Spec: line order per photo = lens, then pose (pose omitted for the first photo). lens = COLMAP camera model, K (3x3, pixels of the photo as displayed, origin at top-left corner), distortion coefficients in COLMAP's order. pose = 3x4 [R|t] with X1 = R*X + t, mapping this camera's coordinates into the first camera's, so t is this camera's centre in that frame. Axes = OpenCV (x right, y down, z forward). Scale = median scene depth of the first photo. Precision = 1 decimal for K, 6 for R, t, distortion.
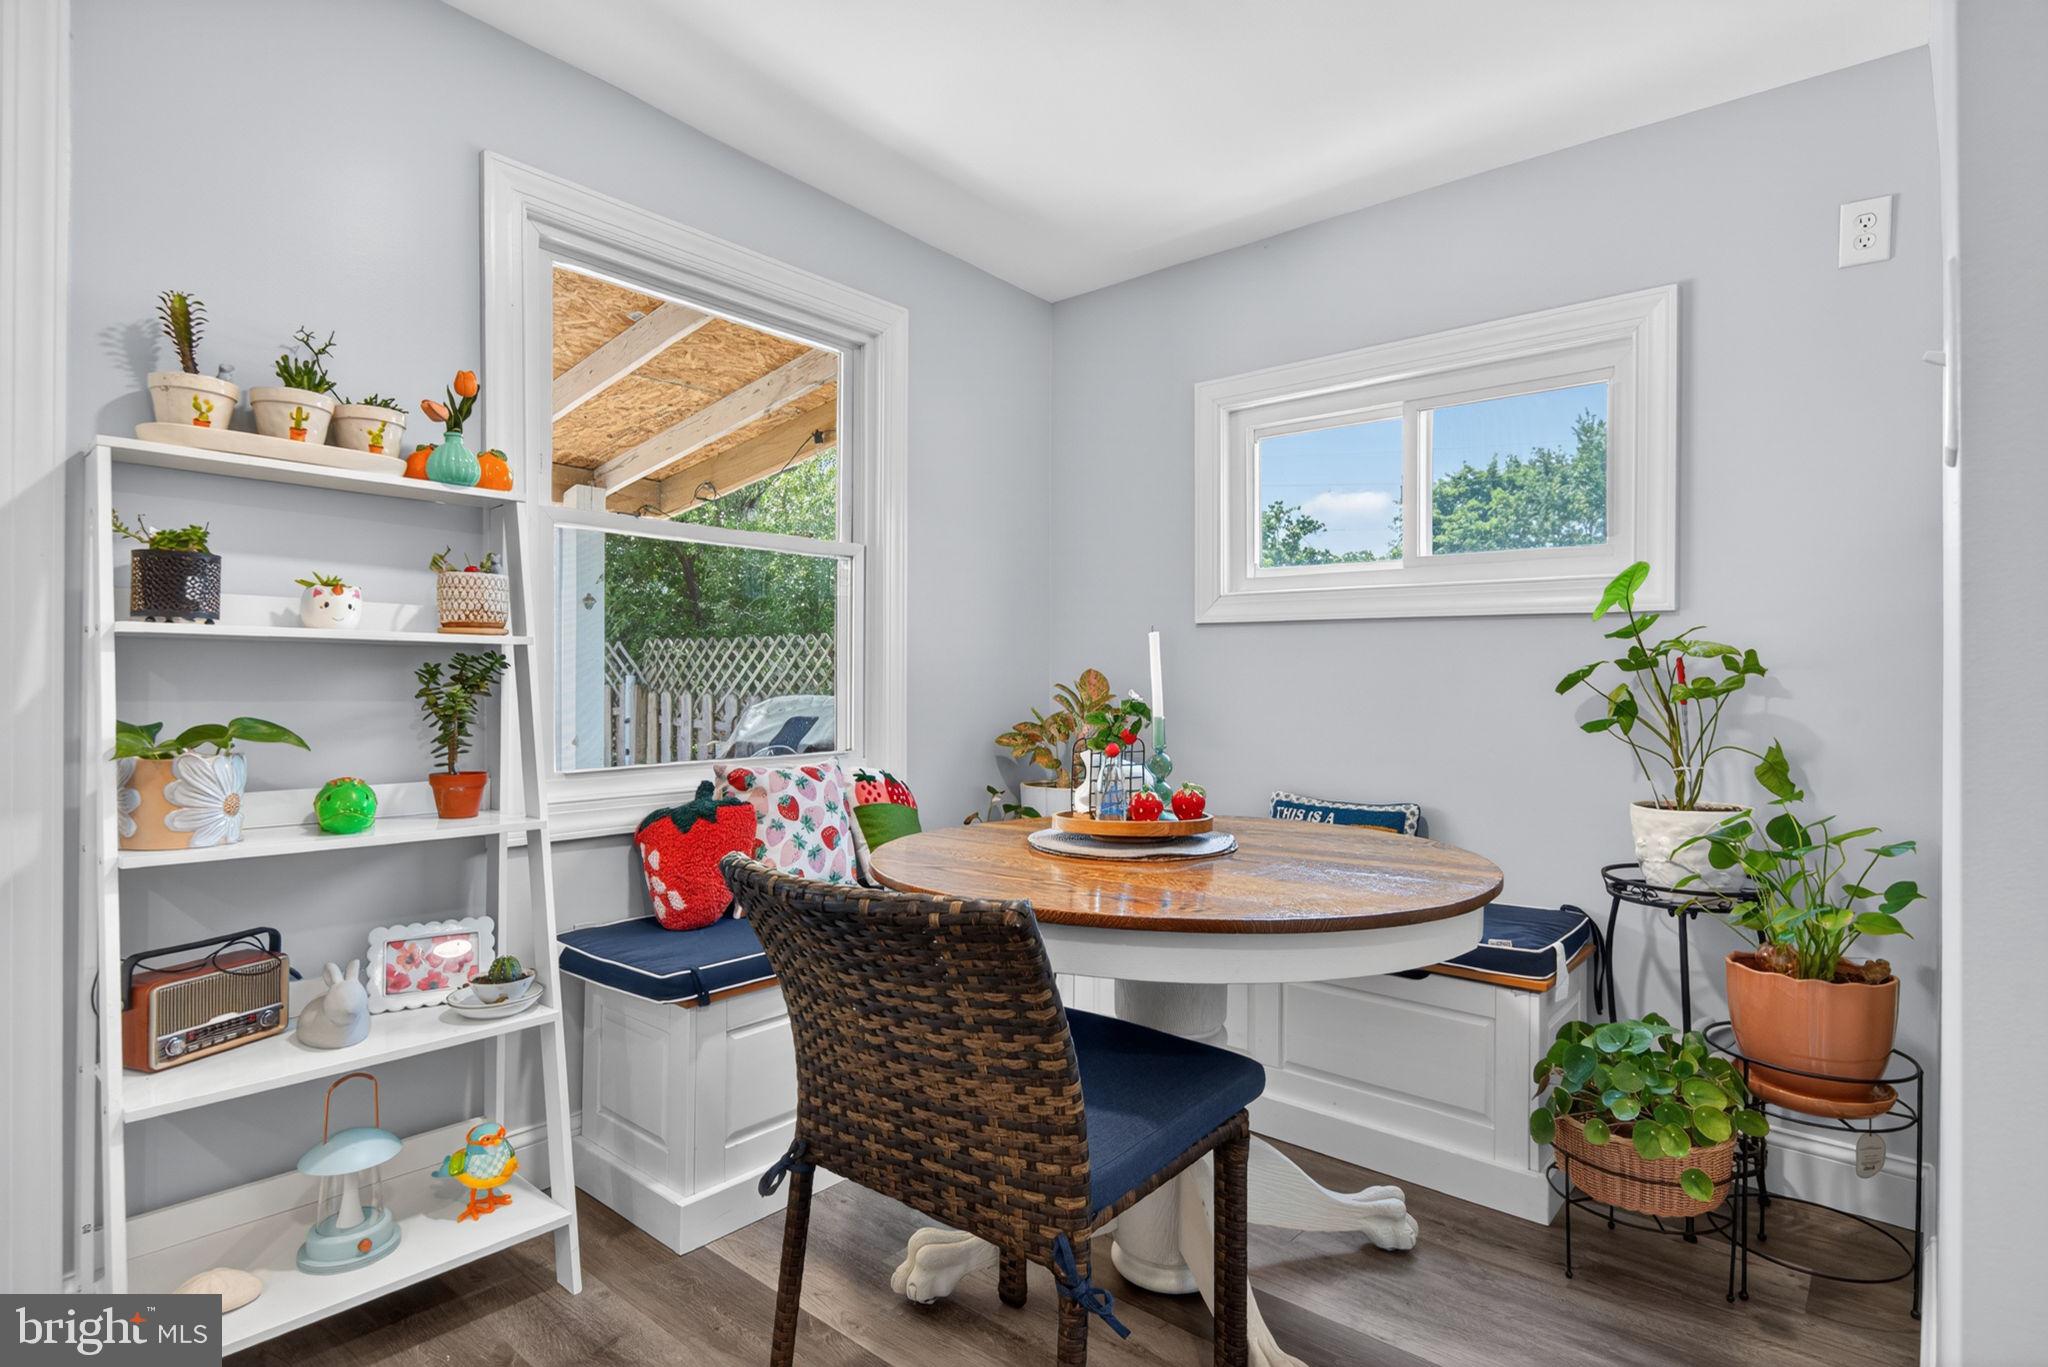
lens RADIAL K [[988.8, 0, 1018.4], [0, 988.8, 673.2], [0, 0, 1]] dist [-0.005768, -0.001010]
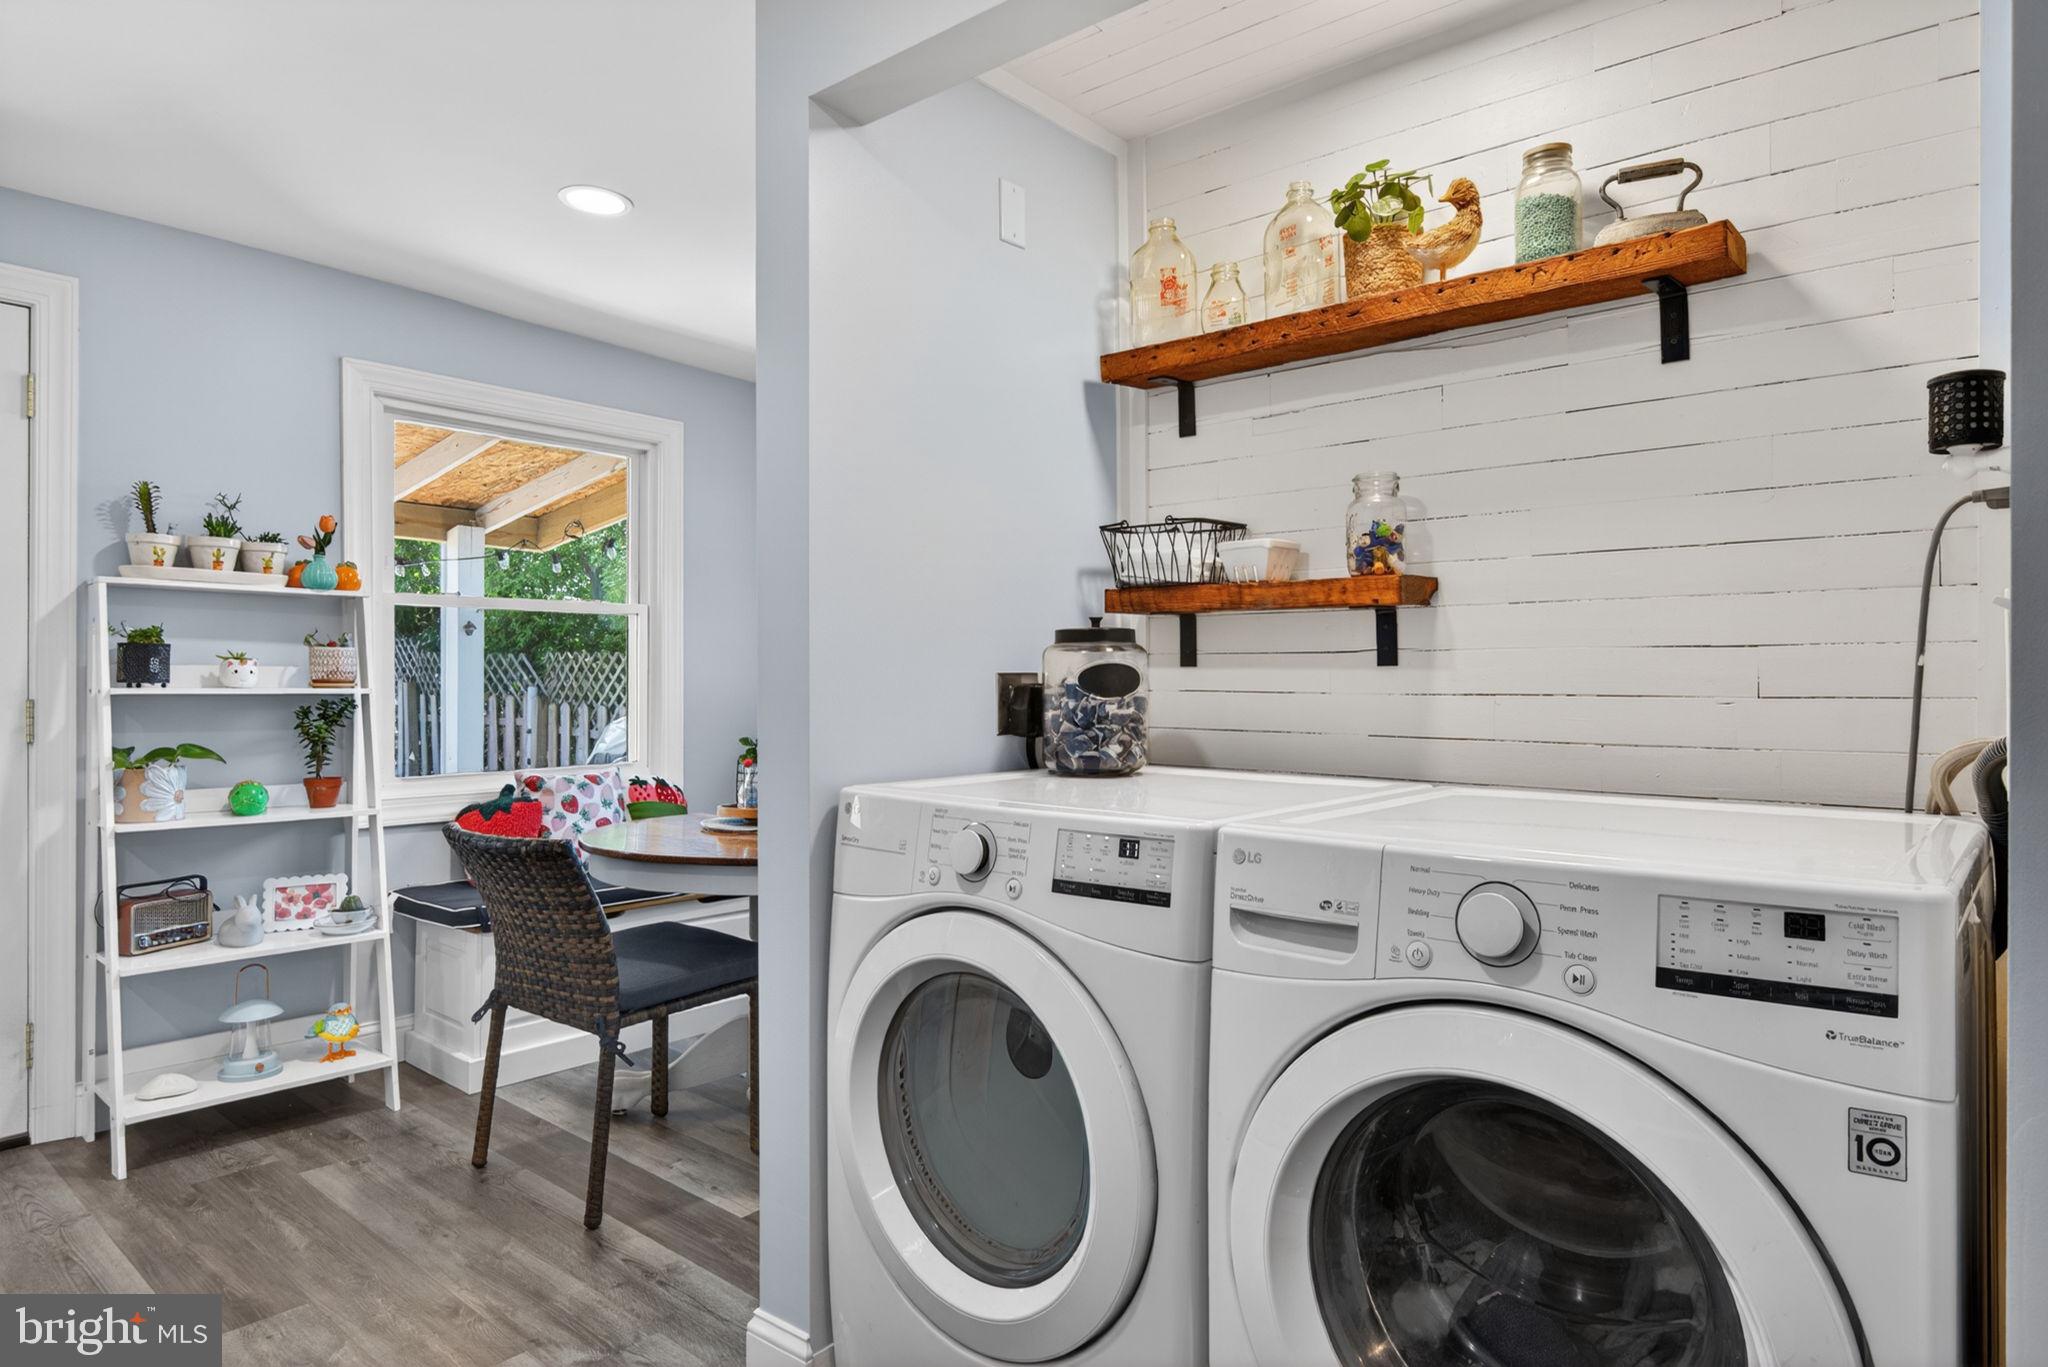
lens RADIAL K [[1100.9, 0, 1012.0], [0, 1100.9, 673.7], [0, 0, 1]] dist [0.002623, -0.006492]
pose [[0.999995, -0.000805, 0.003156, 0.508671], [0.000800, 0.999998, 0.001708, -0.064413], [-0.003158, -0.001706, 0.999994, -0.728245]]
